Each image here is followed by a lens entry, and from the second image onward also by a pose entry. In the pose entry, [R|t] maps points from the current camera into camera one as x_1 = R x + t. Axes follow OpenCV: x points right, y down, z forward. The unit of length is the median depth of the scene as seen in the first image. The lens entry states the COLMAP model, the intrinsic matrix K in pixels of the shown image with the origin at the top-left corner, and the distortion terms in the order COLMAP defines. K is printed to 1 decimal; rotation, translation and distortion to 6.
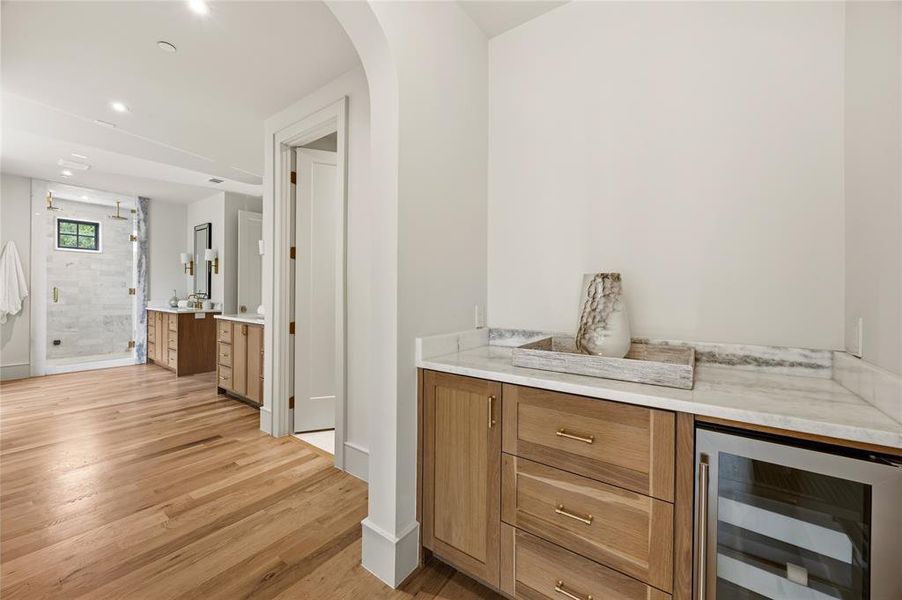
lens RADIAL K [[354.5, 0, 454.0], [0, 354.5, 294.9], [0, 0, 1]] dist [-0.002972, 0.000436]
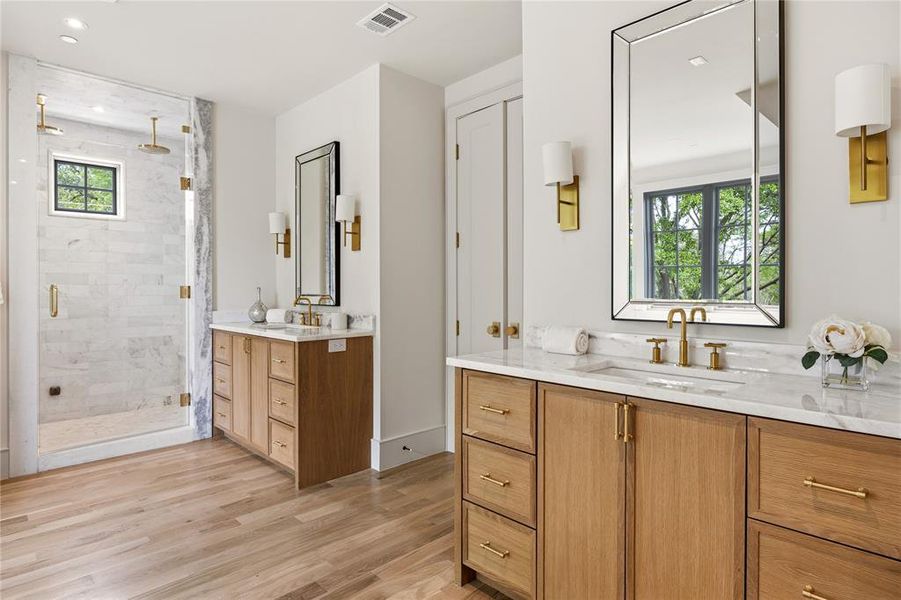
lens RADIAL K [[496.9, 0, 447.4], [0, 496.9, 289.8], [0, 0, 1]] dist [-0.001078, -0.002306]
pose [[0.986237, -0.013122, -0.164818, -0.435222], [0.012558, 0.999911, -0.004466, -0.005033], [0.164862, 0.002335, 0.986314, 0.377993]]
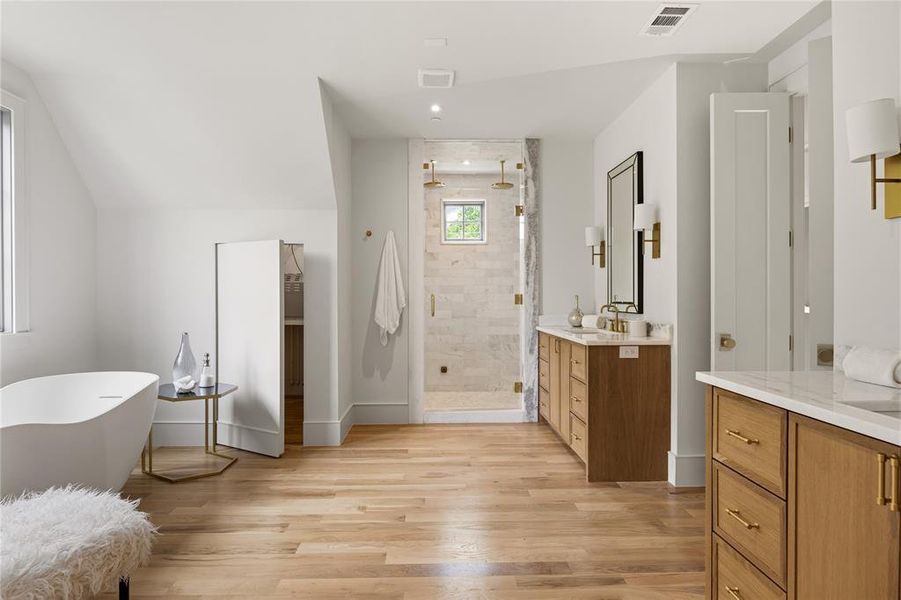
lens RADIAL K [[472.7, 0, 448.4], [0, 472.7, 296.3], [0, 0, 1]] dist [-0.005606, -0.000040]
pose [[0.617471, -0.013506, -0.786478, -0.350803], [0.004636, 0.999898, -0.013531, -0.004359], [0.786580, 0.004709, 0.617470, 0.408704]]
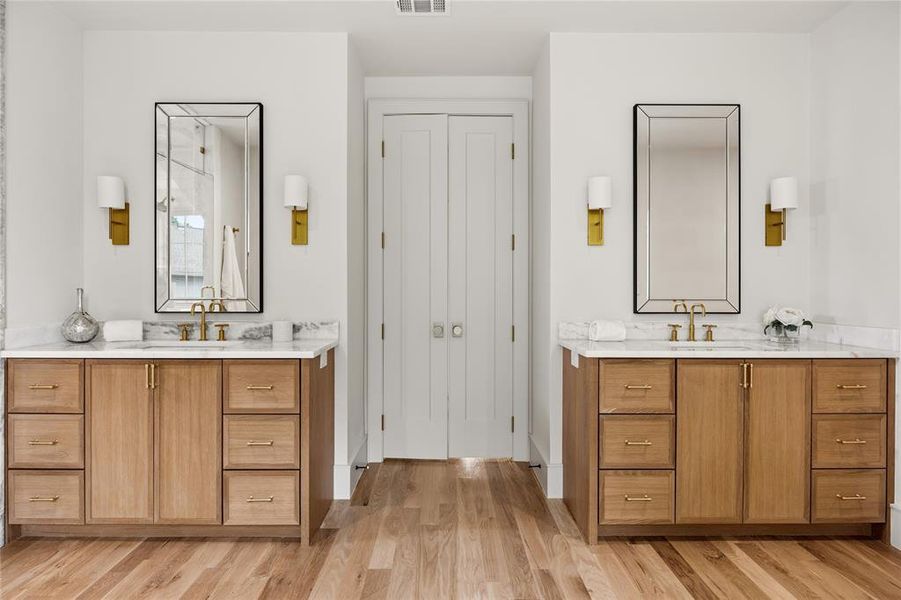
lens RADIAL K [[472.7, 0, 458.8], [0, 472.7, 306.7], [0, 0, 1]] dist [-0.005606, -0.000040]
pose [[0.799600, -0.026001, 0.599970, -0.806208], [0.013147, 0.999581, 0.025797, -0.004525], [-0.600390, -0.012740, 0.799606, 0.486033]]
